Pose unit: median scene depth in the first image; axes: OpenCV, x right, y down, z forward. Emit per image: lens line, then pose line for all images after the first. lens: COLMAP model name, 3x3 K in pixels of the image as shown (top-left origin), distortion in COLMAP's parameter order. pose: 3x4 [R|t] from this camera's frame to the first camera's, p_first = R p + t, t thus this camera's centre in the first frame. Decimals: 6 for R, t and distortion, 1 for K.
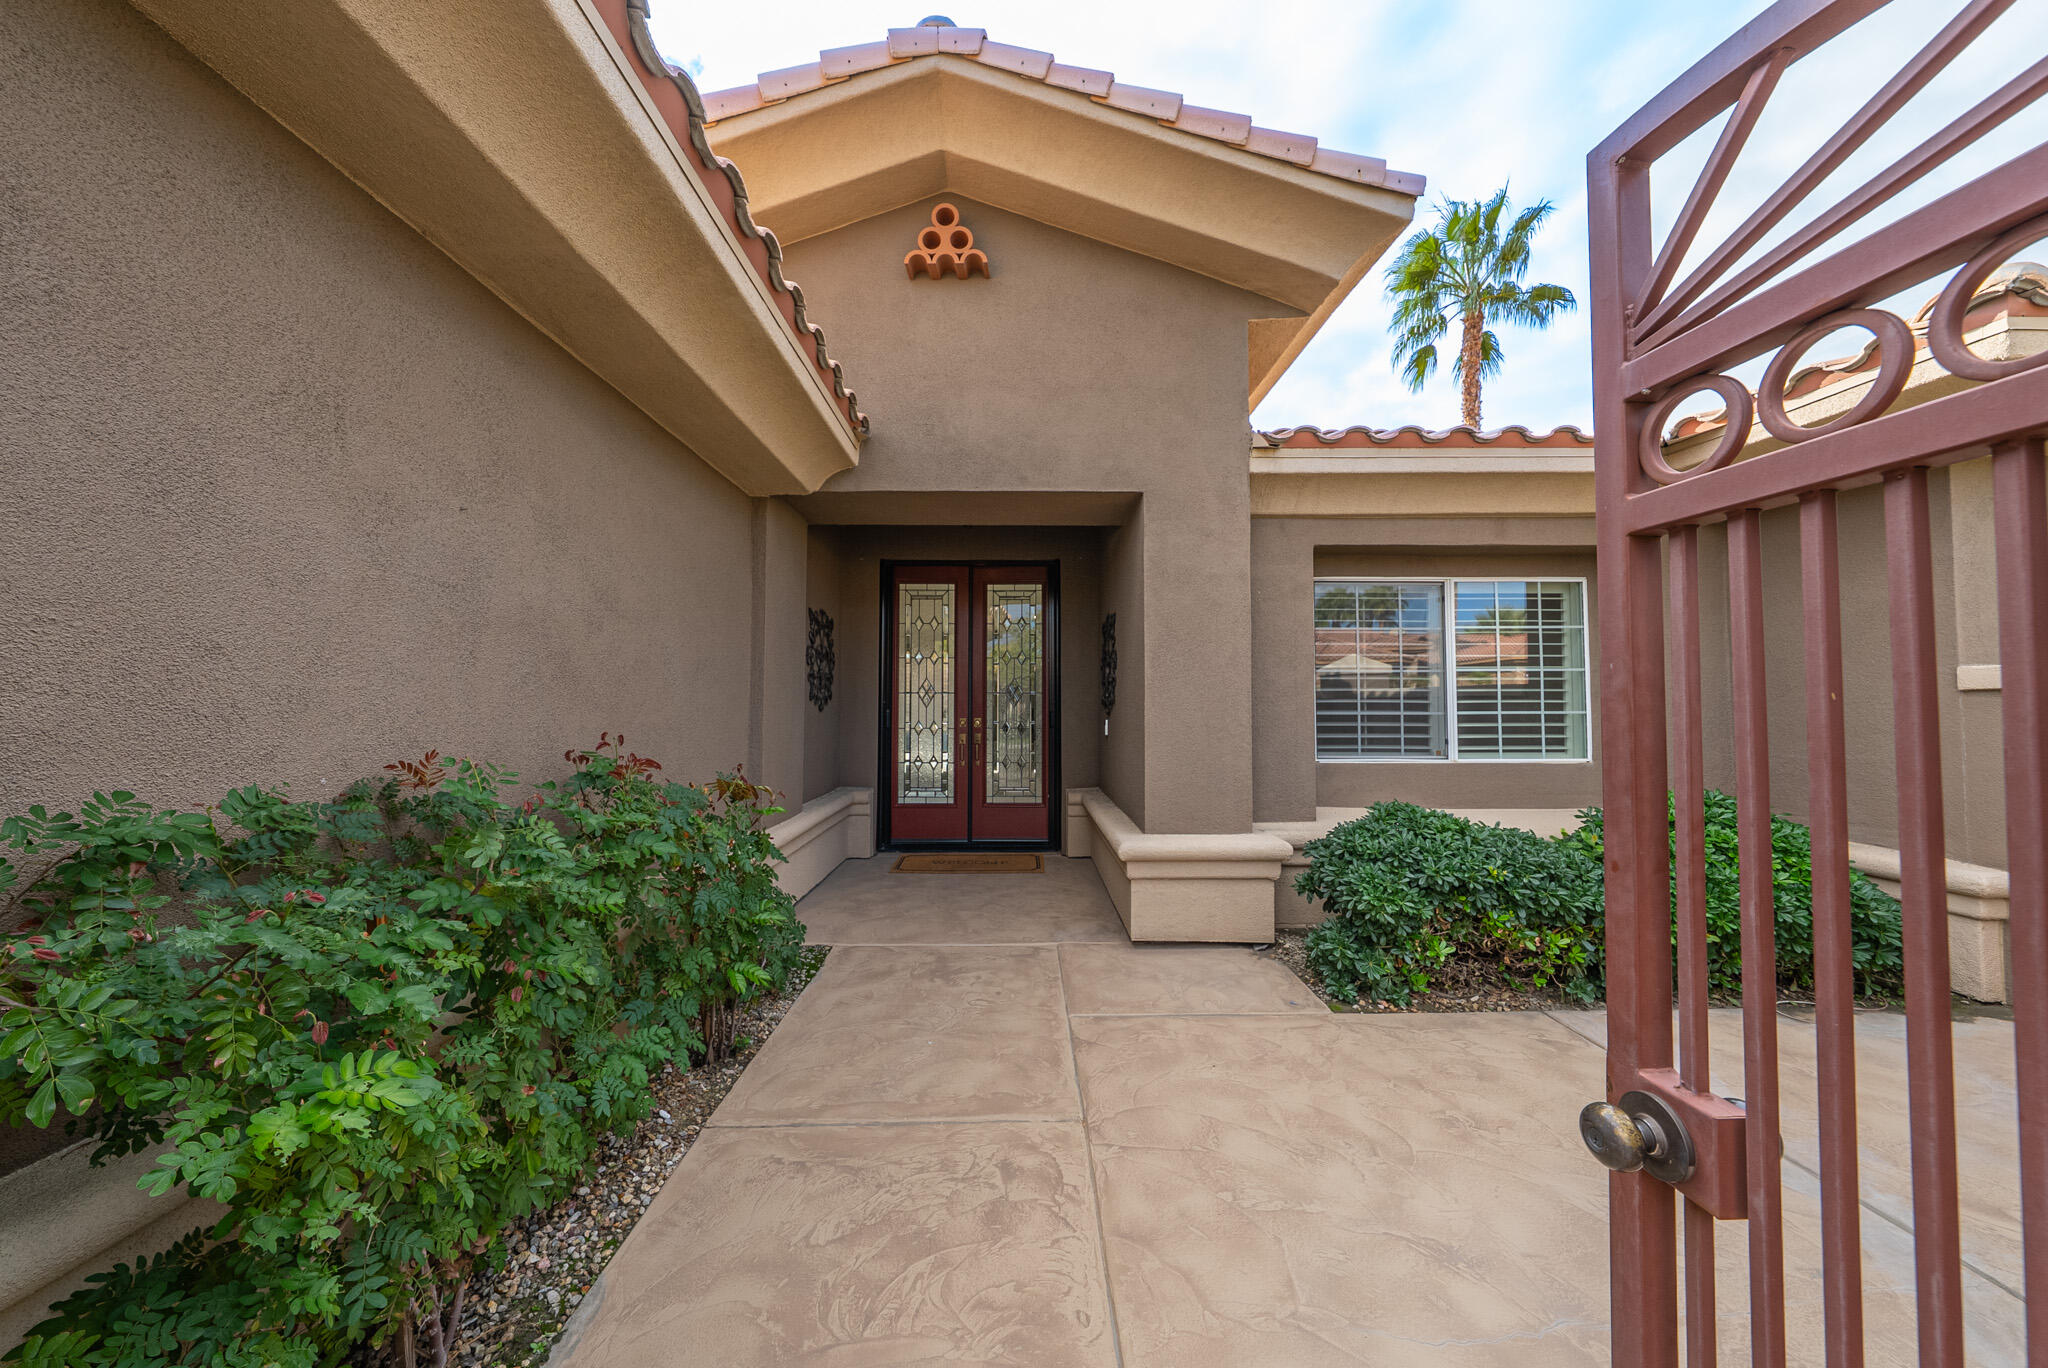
lens RADIAL K [[695.8, 0, 1018.7], [0, 695.8, 681.9], [0, 0, 1]] dist [-0.006565, -0.000097]
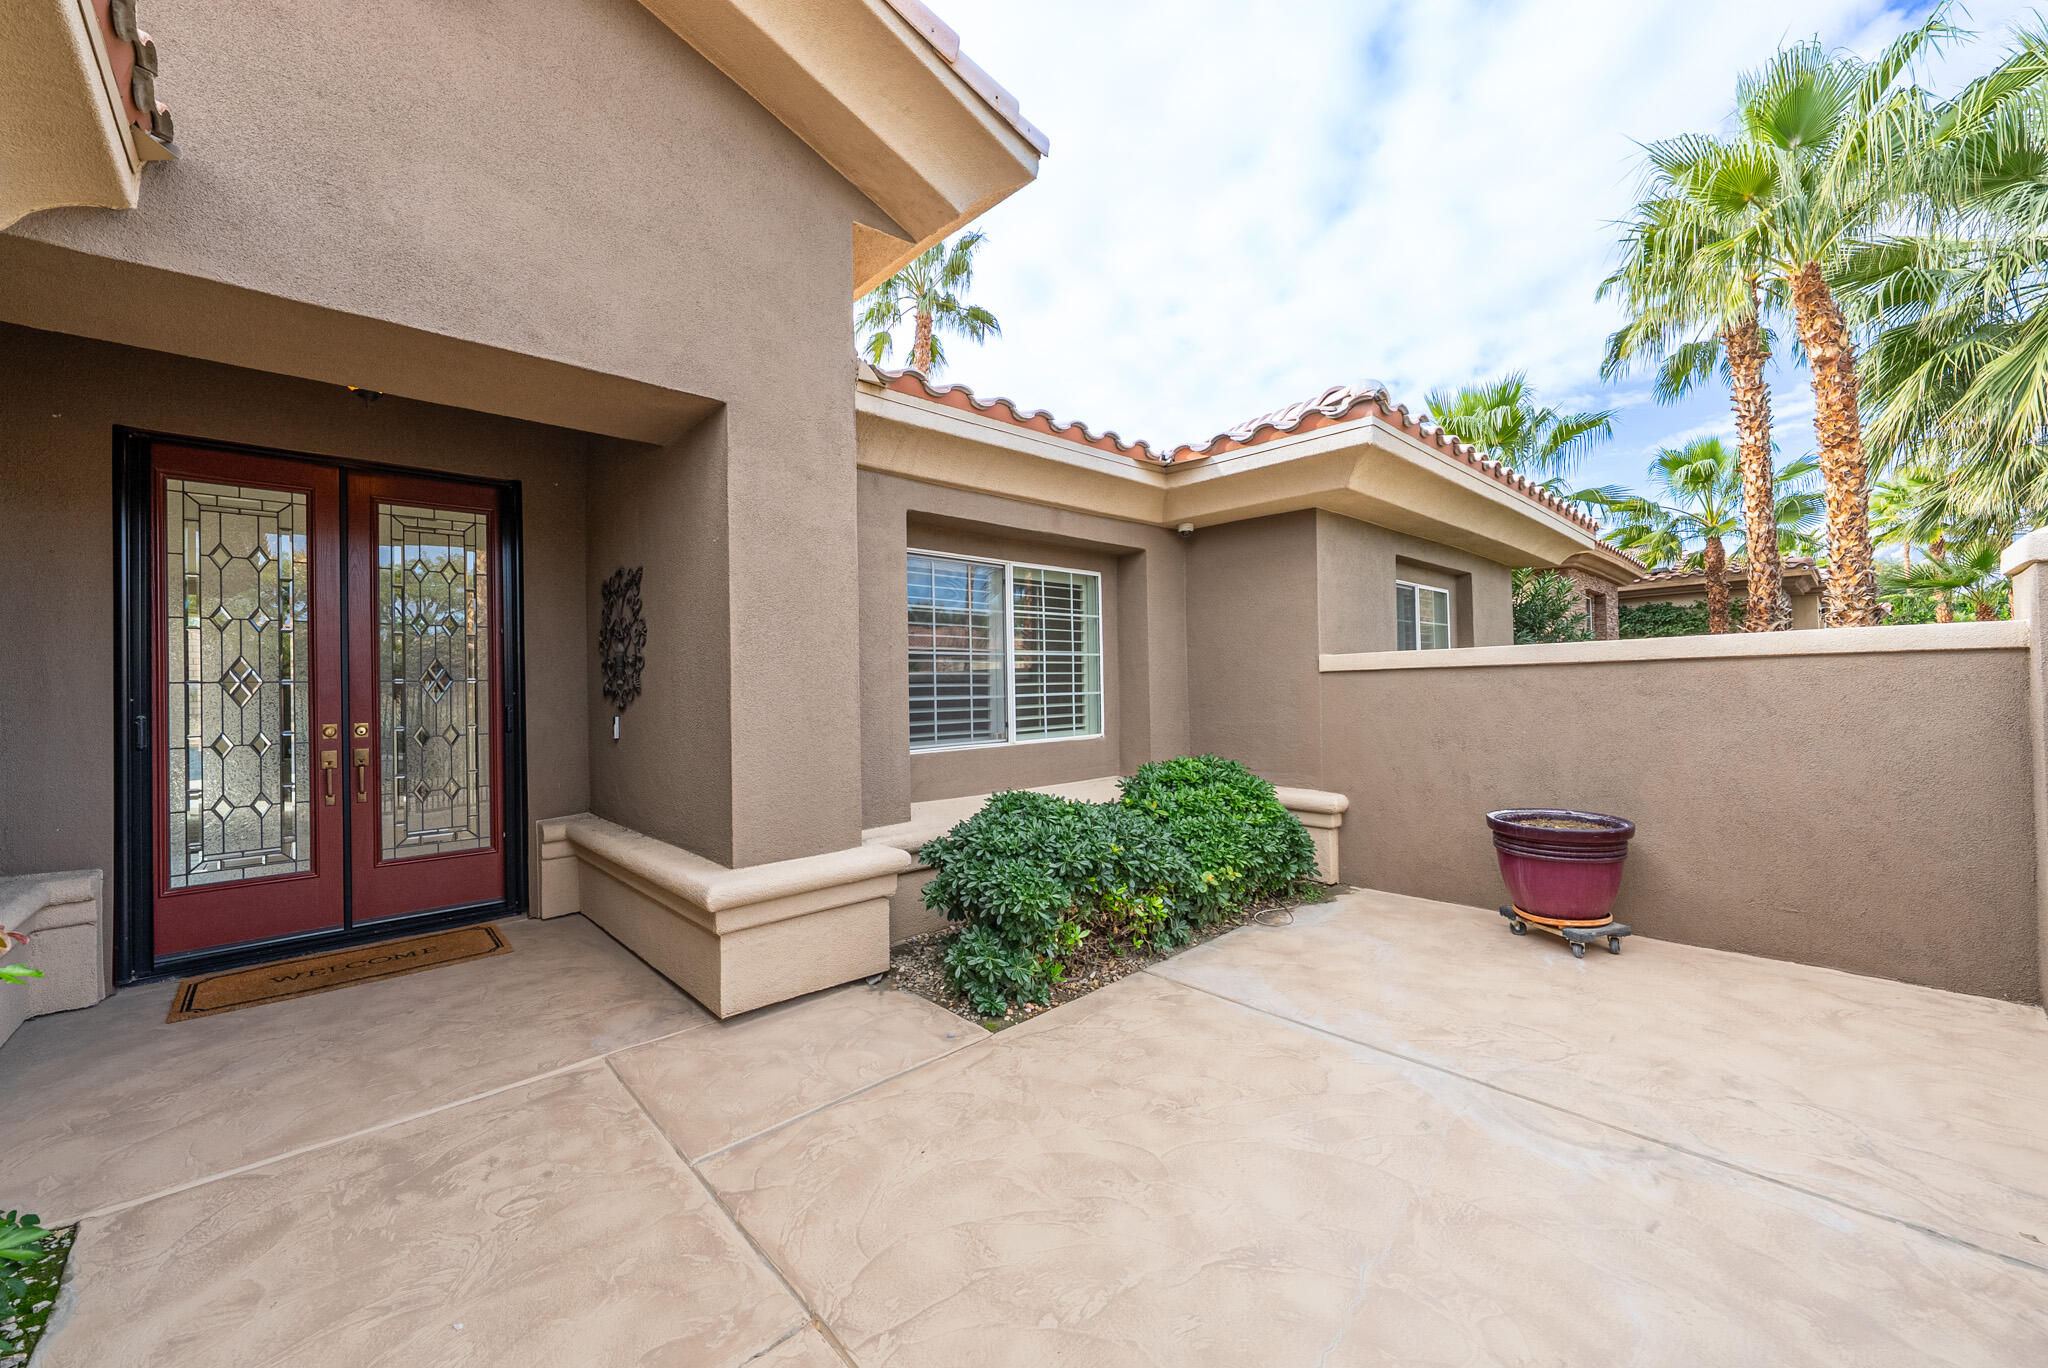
lens RADIAL K [[773.2, 0, 1024.5], [0, 773.2, 681.7], [0, 0, 1]] dist [-0.003100, 0.000122]
pose [[0.735688, -0.010756, 0.677235, -0.142935], [-0.002357, 0.999827, 0.018440, 0.003901], [-0.677317, -0.015162, 0.735535, 0.187705]]
